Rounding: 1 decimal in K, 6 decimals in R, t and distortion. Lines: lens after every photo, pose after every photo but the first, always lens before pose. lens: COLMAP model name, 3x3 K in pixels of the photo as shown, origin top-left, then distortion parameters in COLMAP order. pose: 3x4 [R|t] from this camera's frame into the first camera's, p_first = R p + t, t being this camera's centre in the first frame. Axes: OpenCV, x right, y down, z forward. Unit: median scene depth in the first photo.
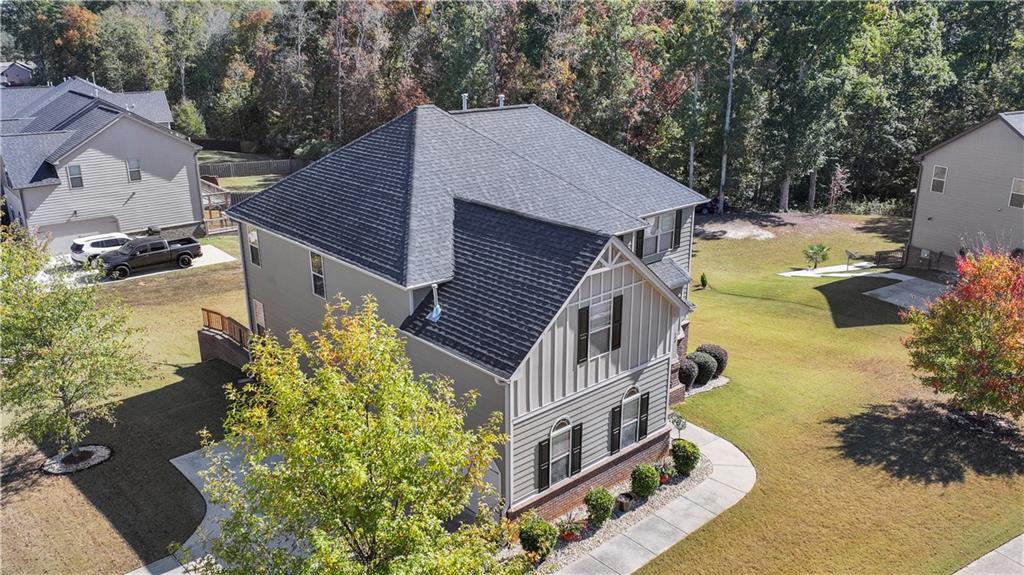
lens RADIAL K [[805.0, 0, 512.4], [0, 805.0, 289.6], [0, 0, 1]] dist [0.005958, 0.004474]
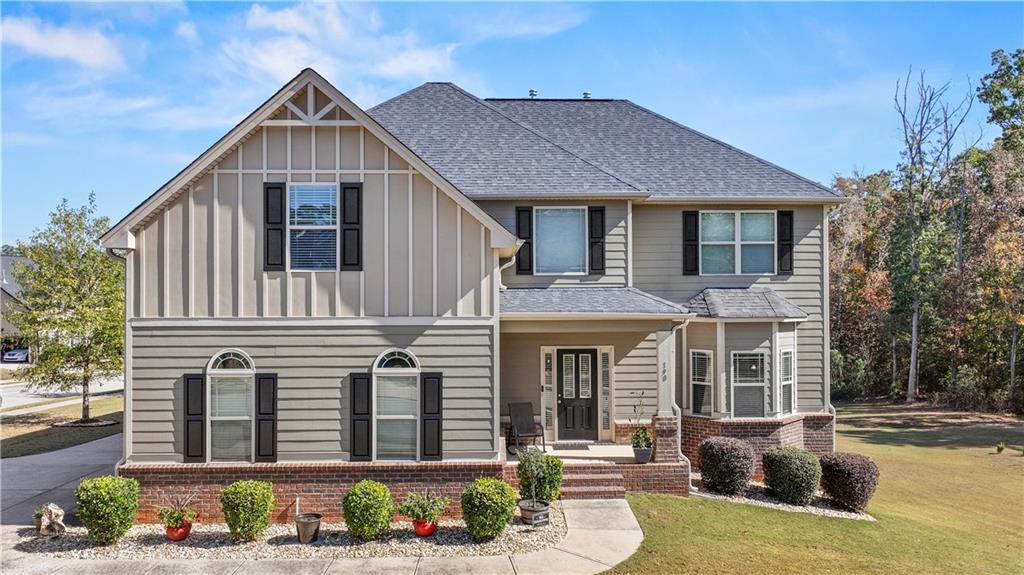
lens RADIAL K [[805.0, 0, 512.2], [0, 805.0, 289.1], [0, 0, 1]] dist [0.005958, 0.004474]
pose [[0.747965, -0.014245, -0.663585, 0.618548], [-0.209810, 0.943432, -0.256741, 0.214868], [0.629704, 0.331260, 0.702666, 0.613074]]
